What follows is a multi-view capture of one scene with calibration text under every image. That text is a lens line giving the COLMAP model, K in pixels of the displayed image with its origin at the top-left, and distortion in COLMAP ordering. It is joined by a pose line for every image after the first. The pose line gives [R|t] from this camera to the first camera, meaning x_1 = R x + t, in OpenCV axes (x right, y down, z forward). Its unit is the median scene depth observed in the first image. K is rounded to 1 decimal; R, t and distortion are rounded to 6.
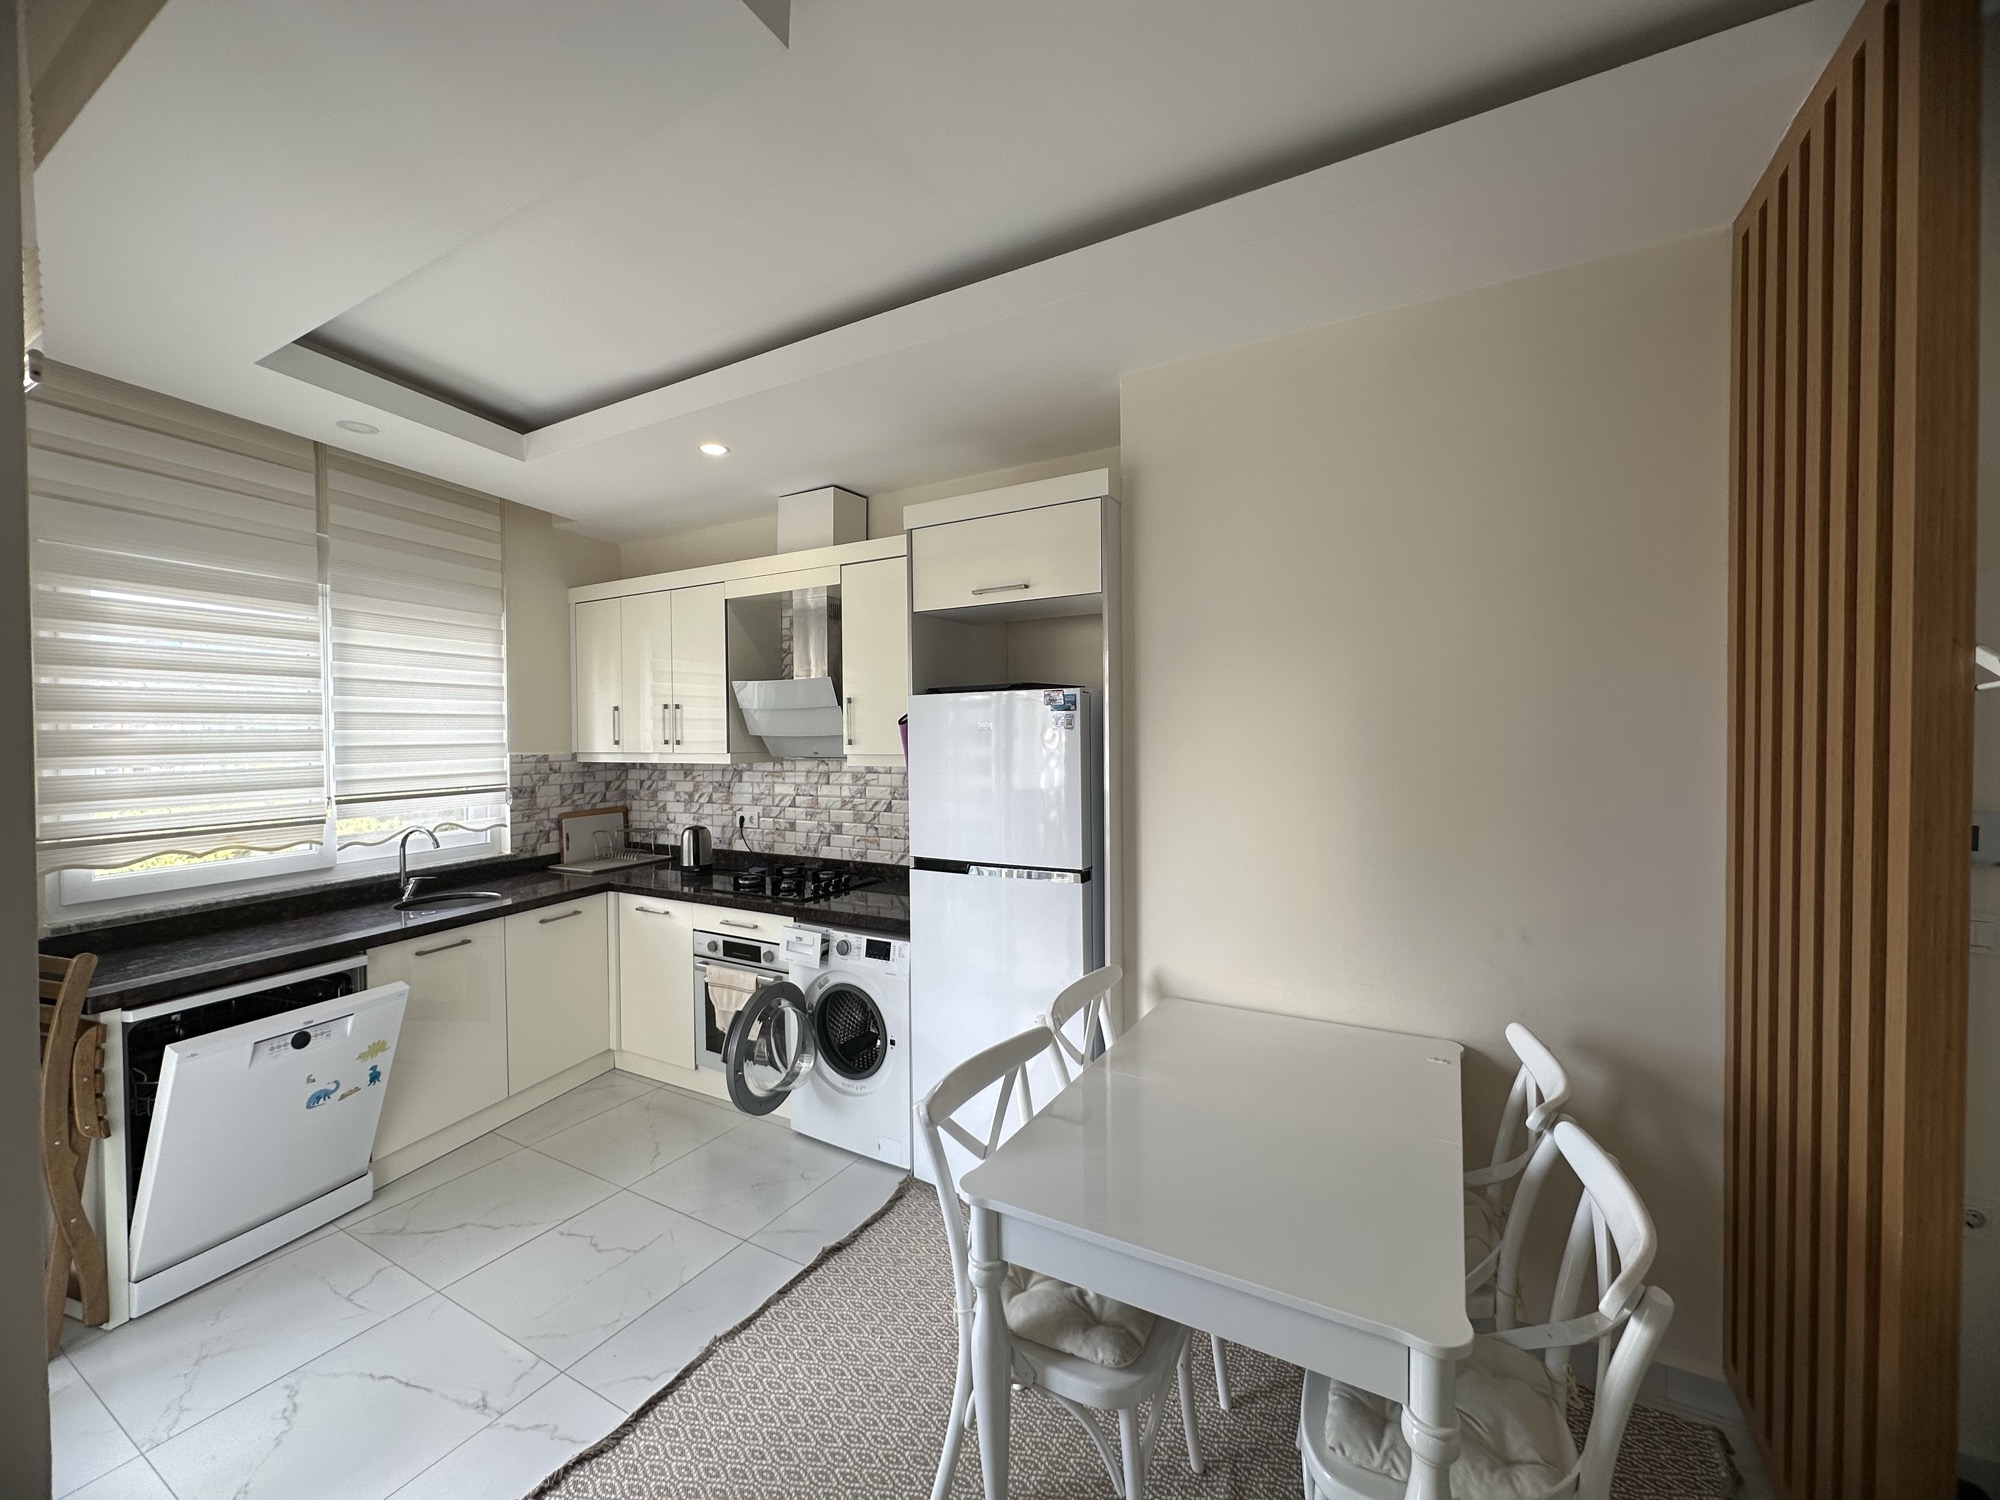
lens RADIAL K [[798.8, 0, 1000.3], [0, 798.8, 747.4], [0, 0, 1]] dist [-0.001599, 0.000349]
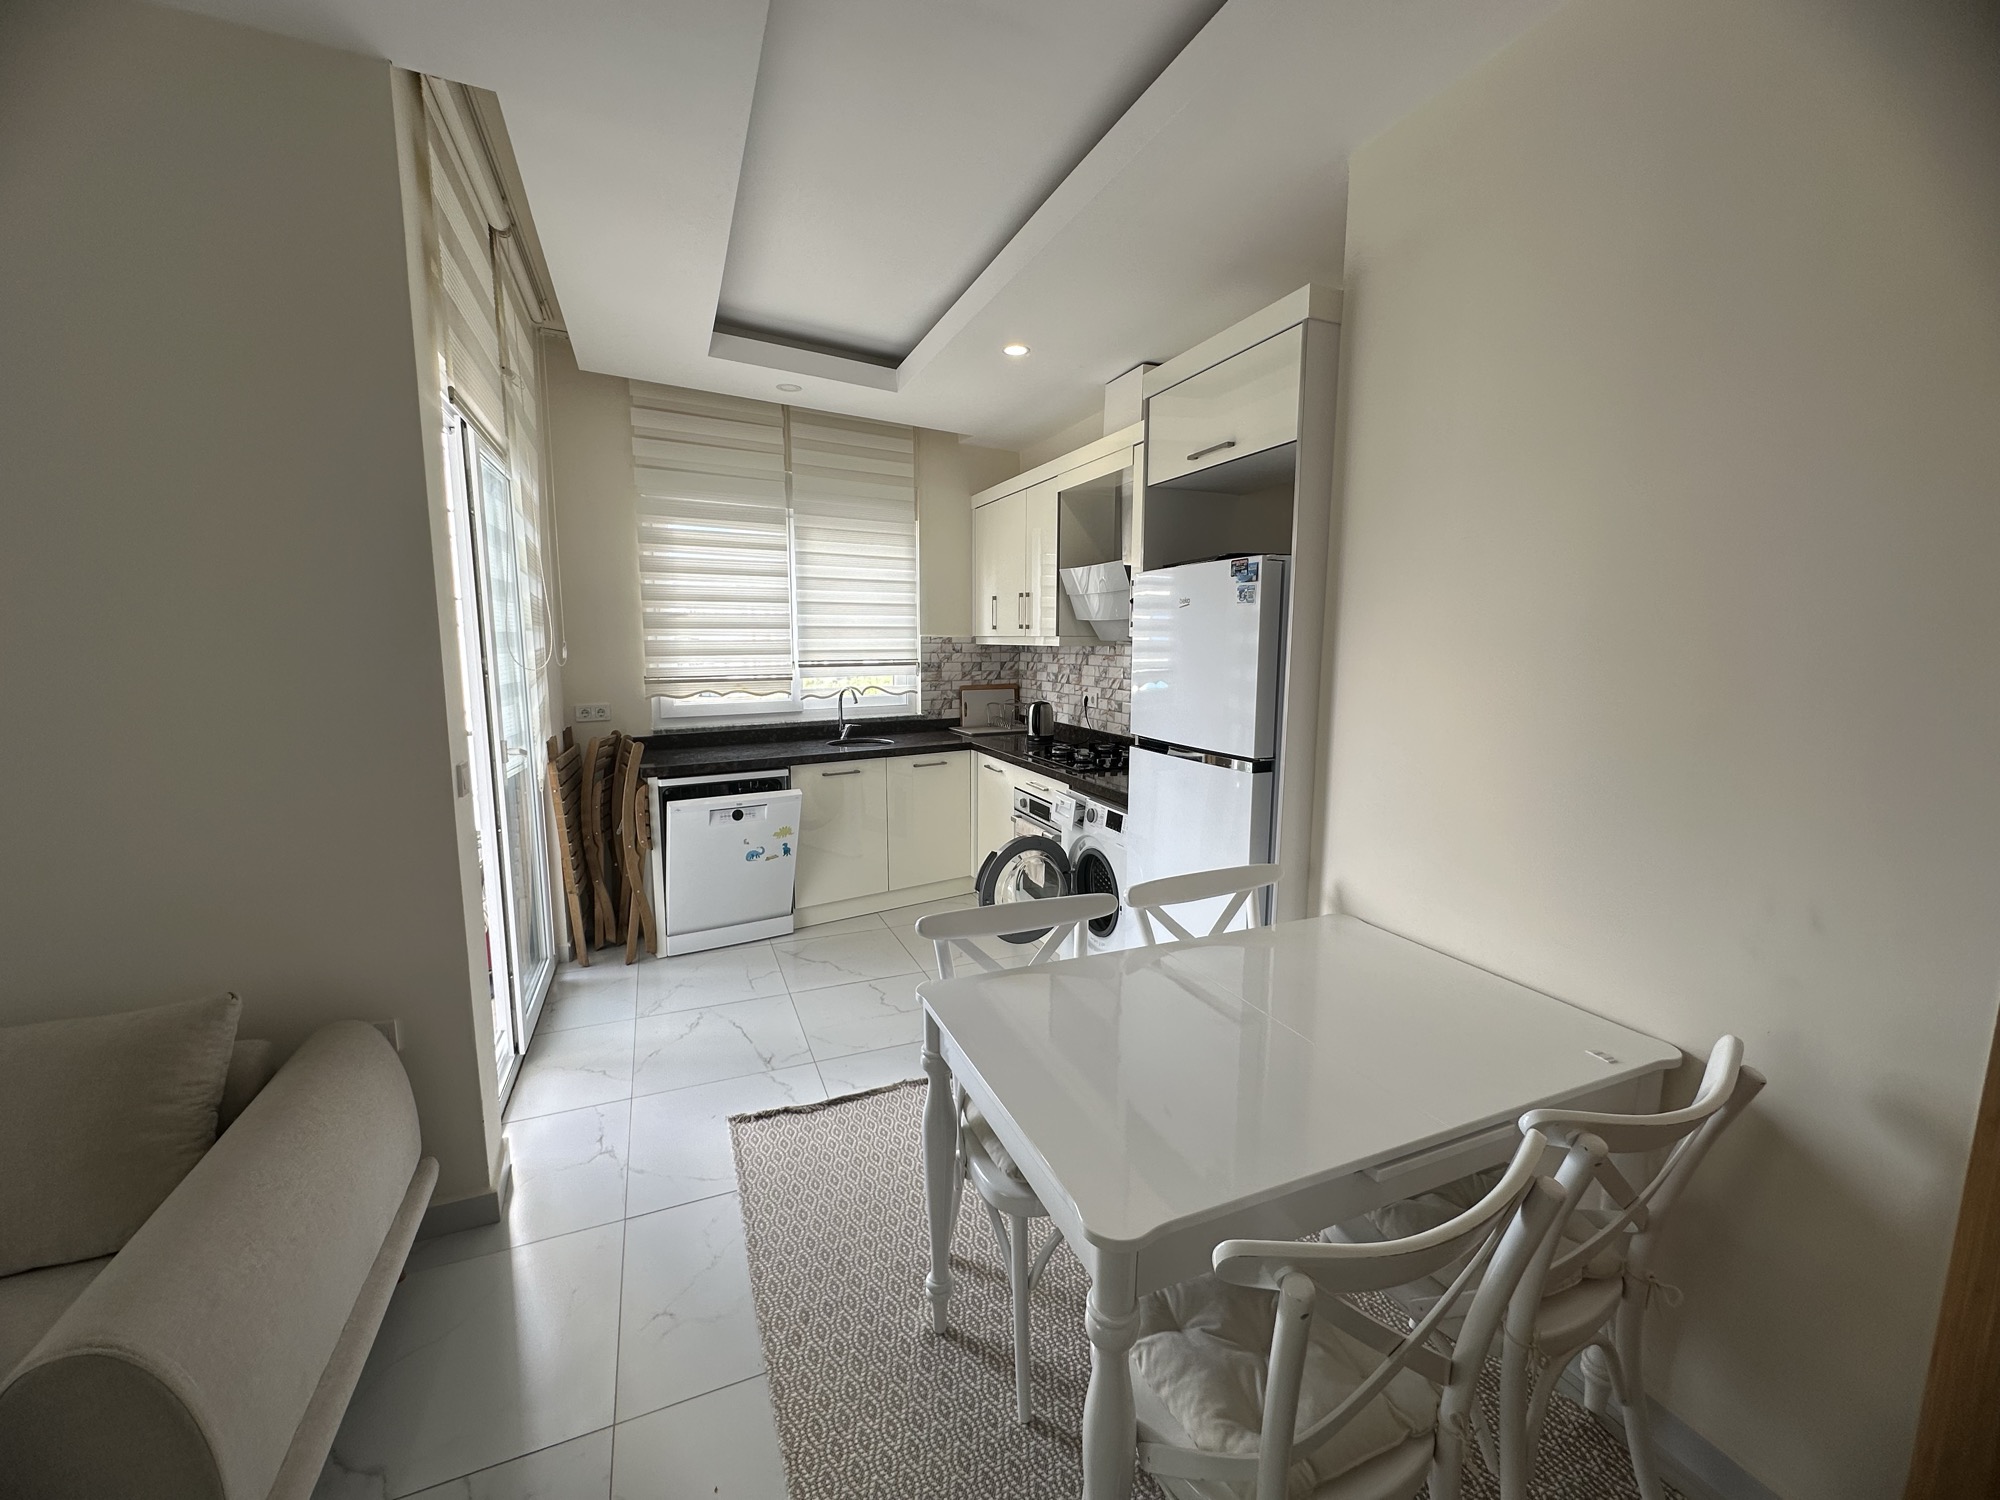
lens RADIAL K [[798.8, 0, 1000.3], [0, 798.8, 747.4], [0, 0, 1]] dist [-0.001599, 0.000349]
pose [[0.793186, 0.094431, -0.601613, 0.299724], [-0.020178, 0.991437, 0.129016, 0.020472], [0.608645, -0.090194, 0.788300, 0.074423]]
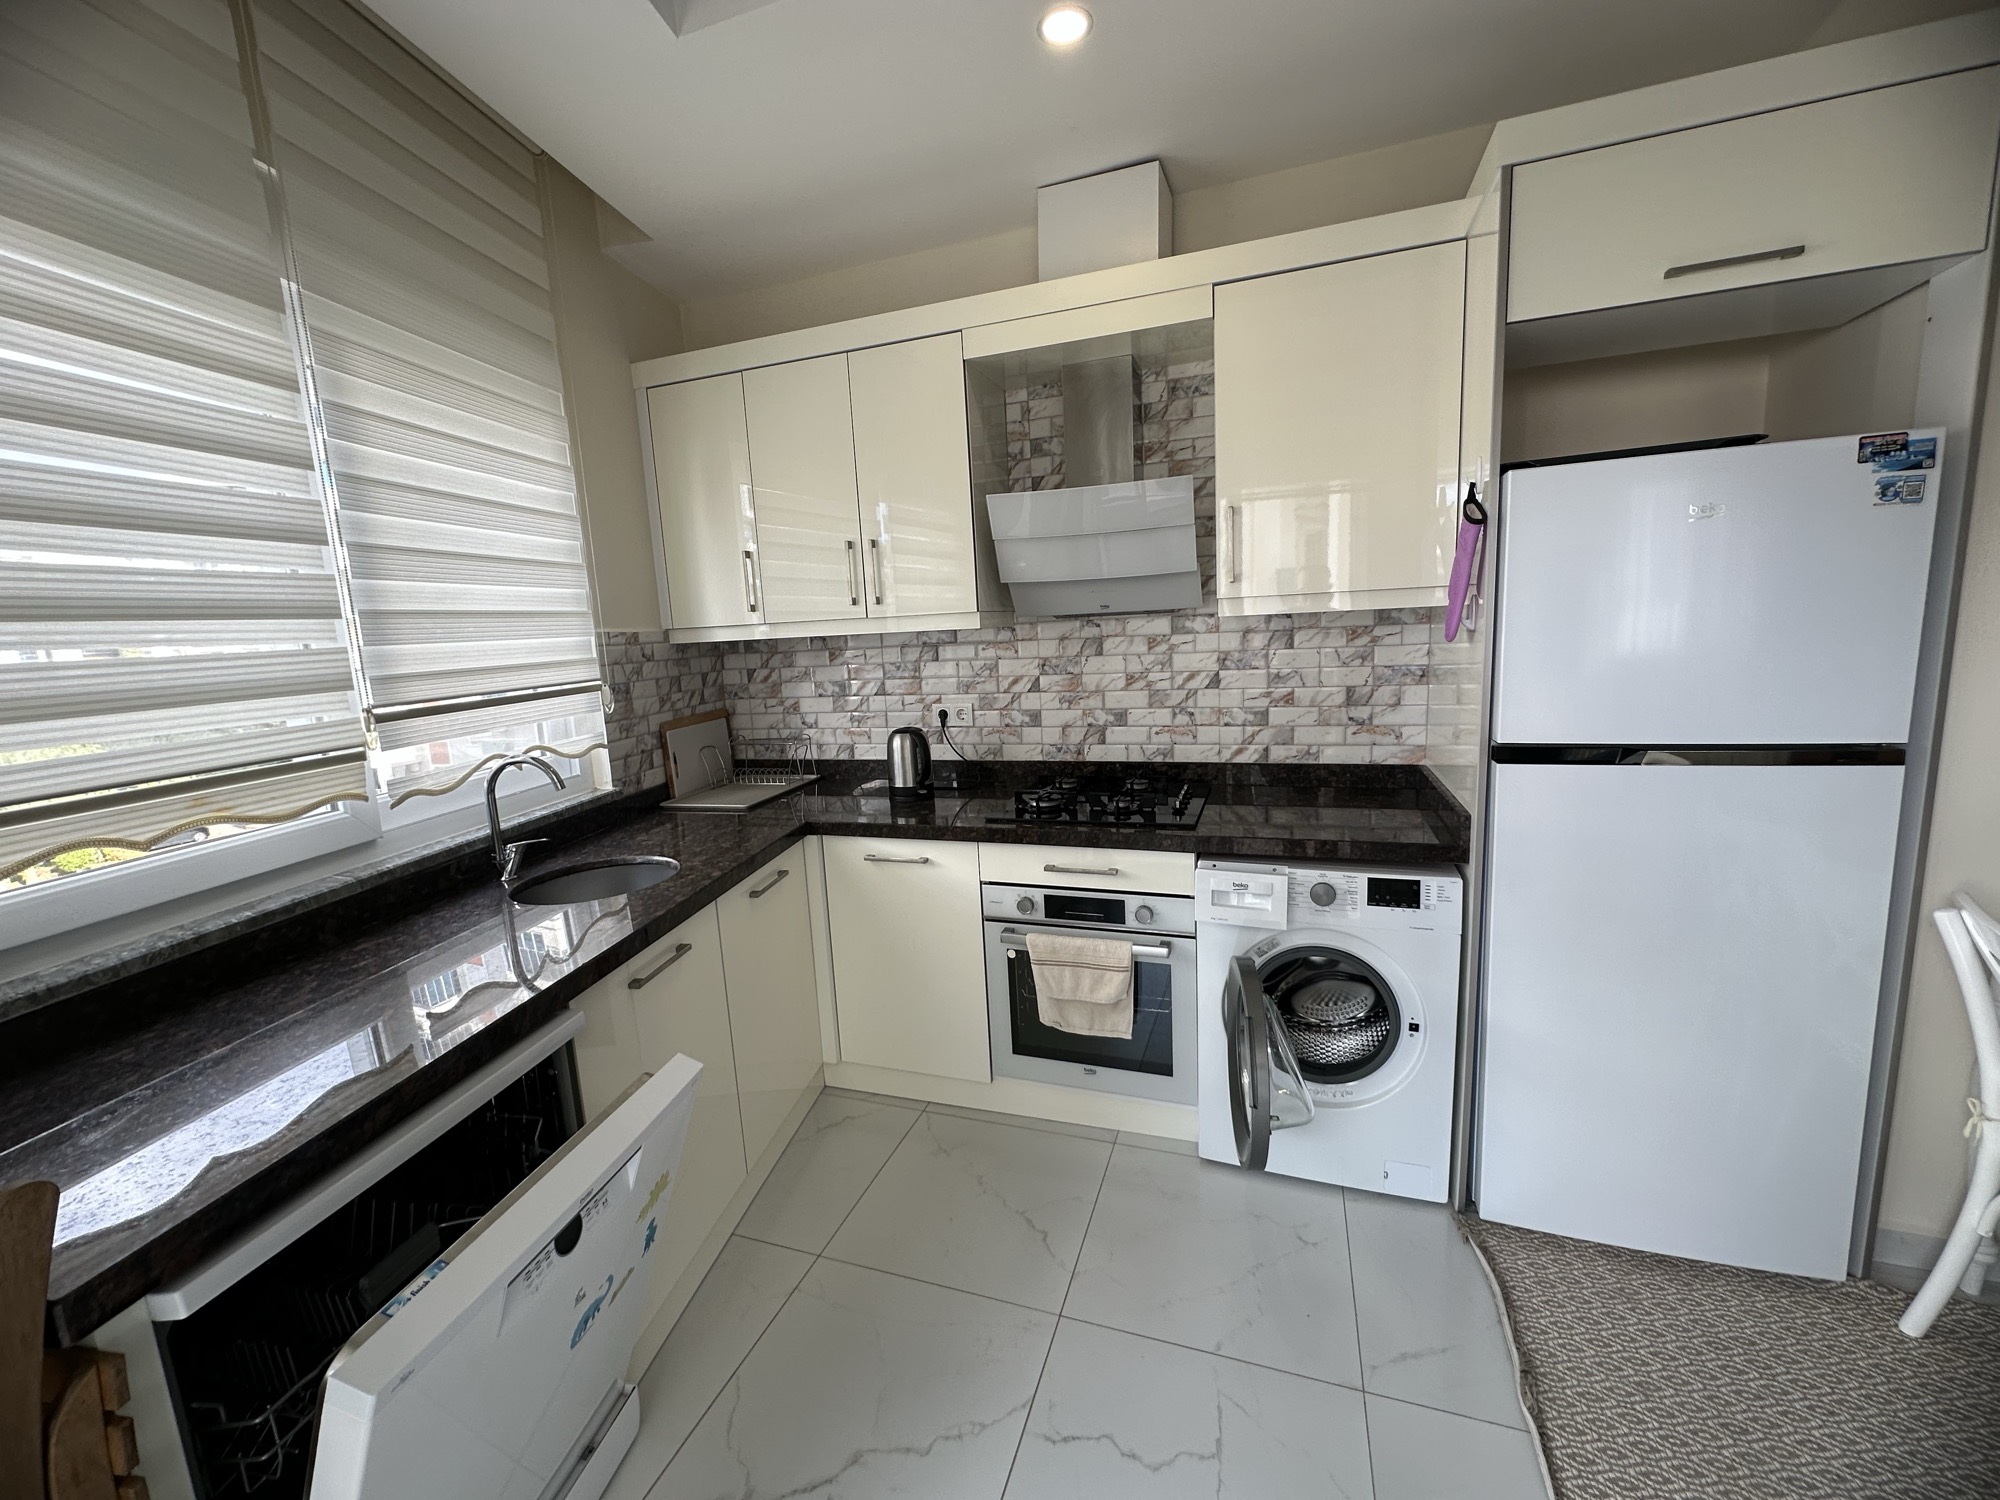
lens RADIAL K [[798.8, 0, 1000.3], [0, 798.8, 747.4], [0, 0, 1]] dist [-0.001599, 0.000349]
pose [[0.983105, -0.067383, 0.170188, -0.479484], [0.044338, 0.989750, 0.135754, 0.031844], [-0.177591, -0.125915, 0.976016, 0.380890]]
